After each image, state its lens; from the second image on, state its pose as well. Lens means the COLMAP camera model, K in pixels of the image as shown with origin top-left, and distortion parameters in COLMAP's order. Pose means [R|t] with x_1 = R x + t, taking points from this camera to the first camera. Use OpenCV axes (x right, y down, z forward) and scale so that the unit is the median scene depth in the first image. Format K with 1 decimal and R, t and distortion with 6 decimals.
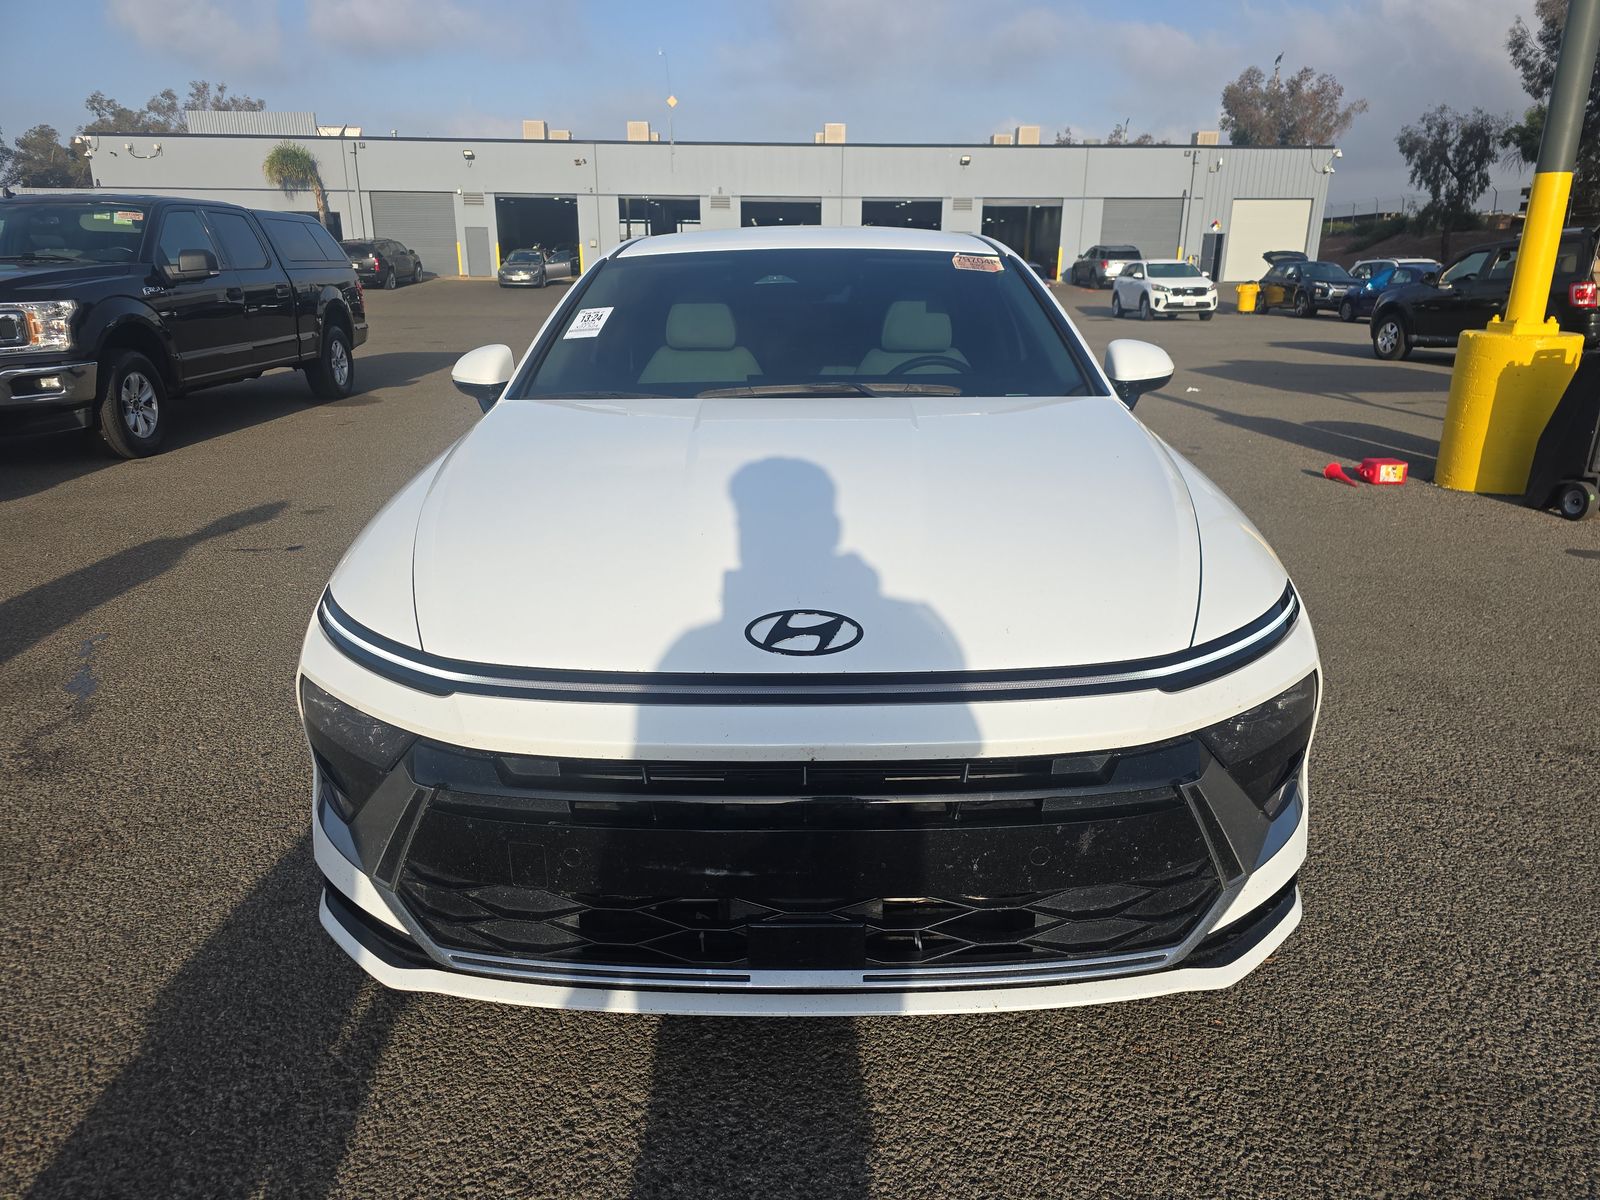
lens RADIAL K [[1063.9, 0, 798.4], [0, 1063.9, 605.7], [0, 0, 1]] dist [0.021038, -0.017155]
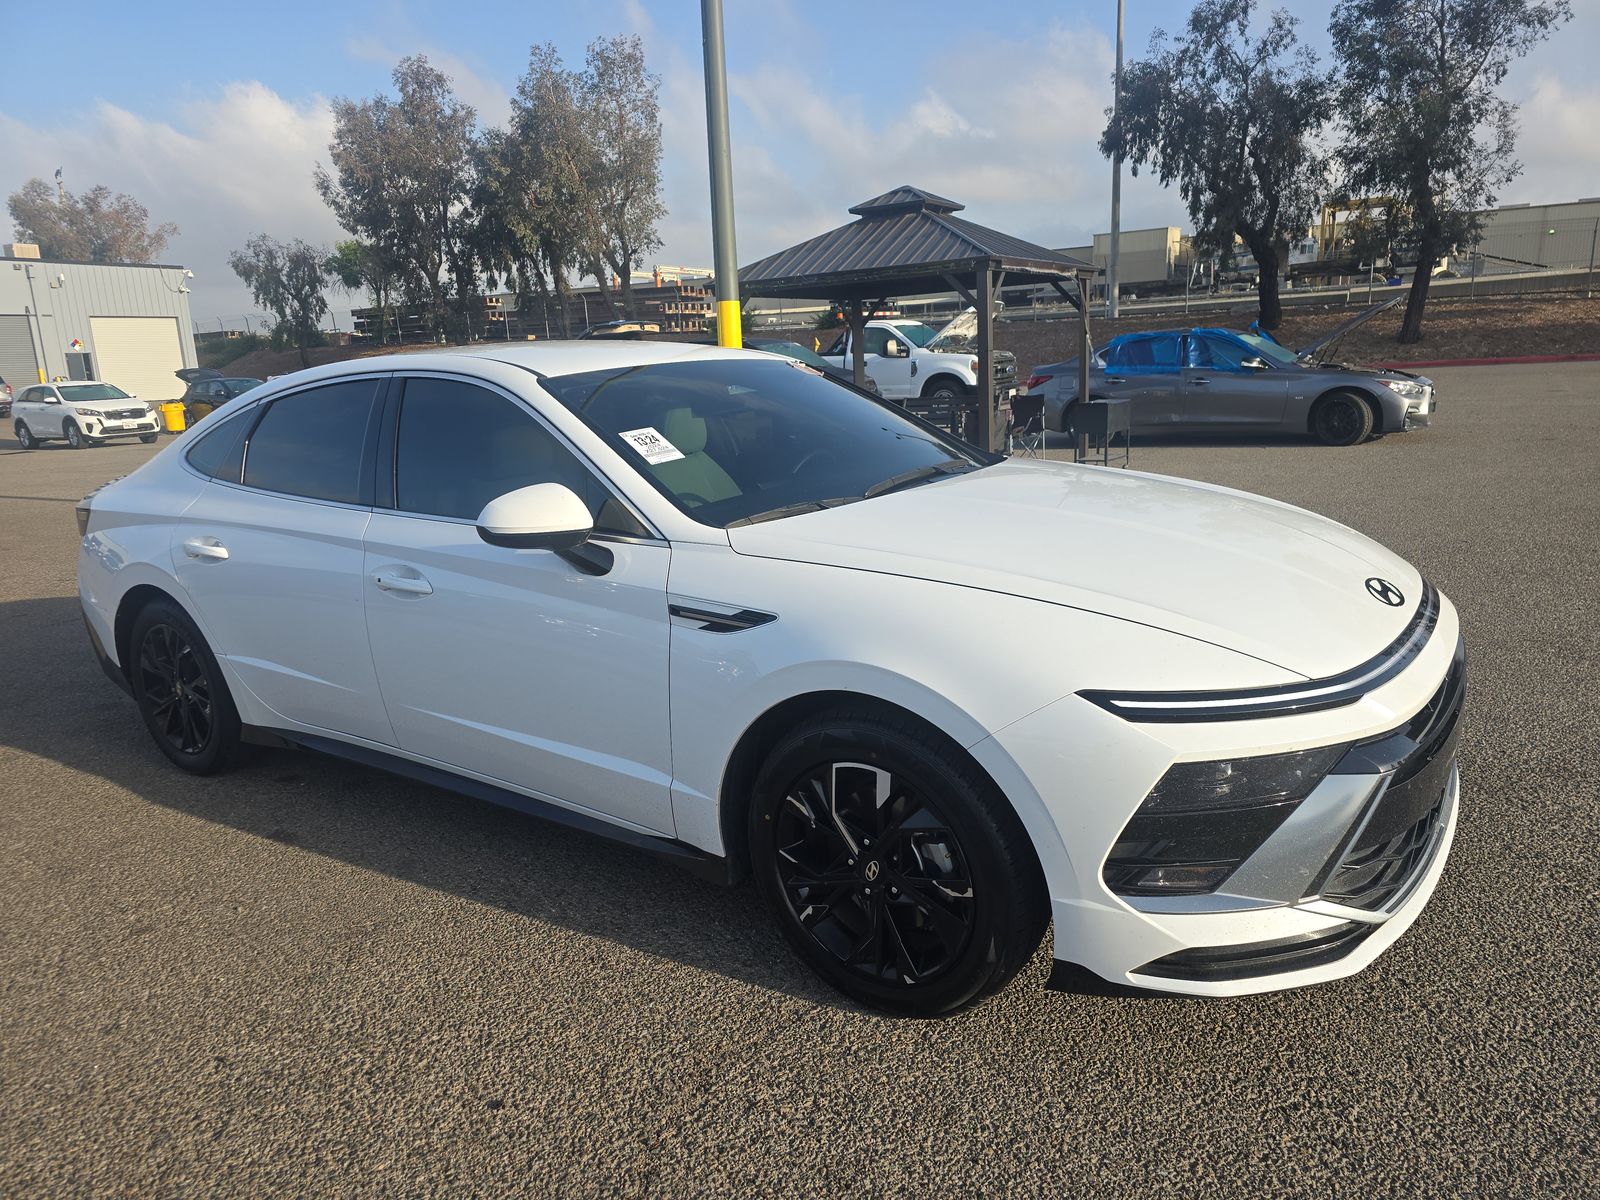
lens RADIAL K [[1063.9, 0, 805.5], [0, 1063.9, 604.2], [0, 0, 1]] dist [0.021038, -0.017155]
pose [[0.567083, -0.208637, 0.796798, -0.023386], [0.288694, 0.956365, 0.044955, -0.003688], [-0.771409, 0.204538, 0.602571, 0.010298]]
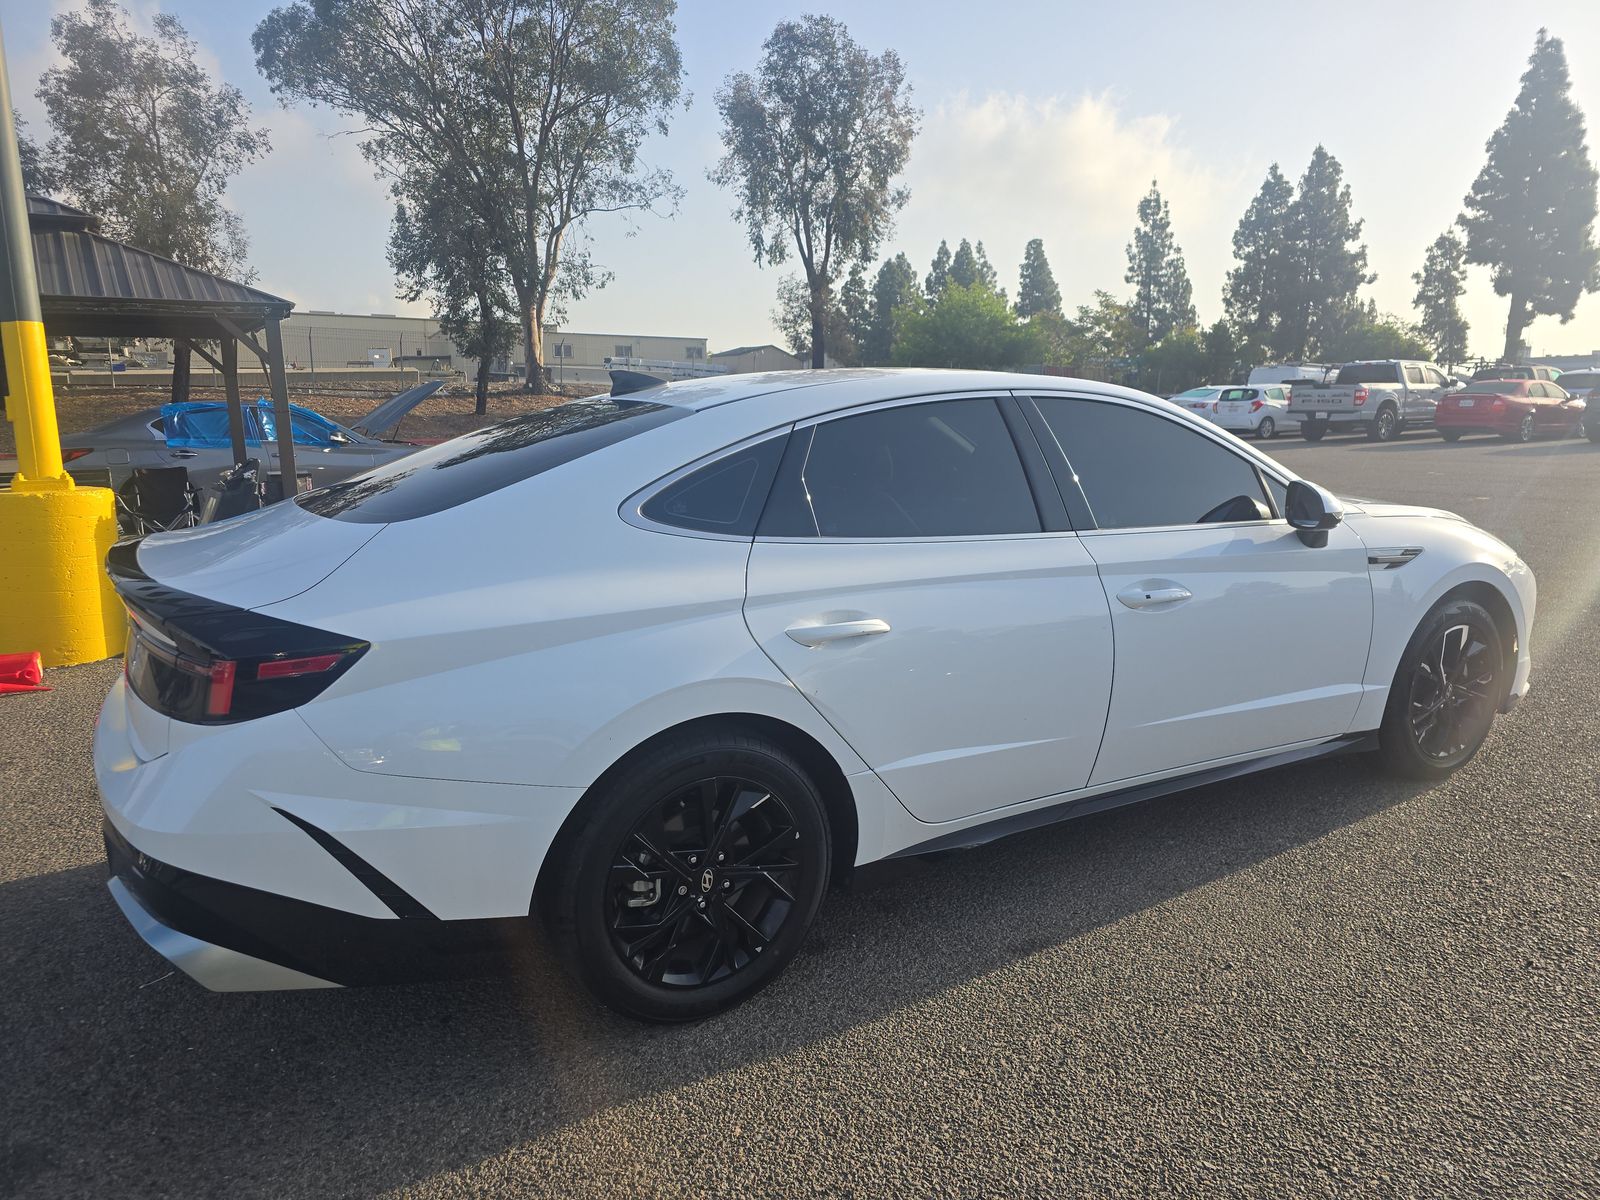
lens RADIAL K [[1063.9, 0, 801.5], [0, 1063.9, 594.9], [0, 0, 1]] dist [0.021038, -0.017155]
pose [[-0.495378, -0.142358, 0.856933, -0.070664], [0.273096, 0.910941, 0.309202, -0.211986], [-0.824633, 0.387197, -0.412382, 0.686006]]
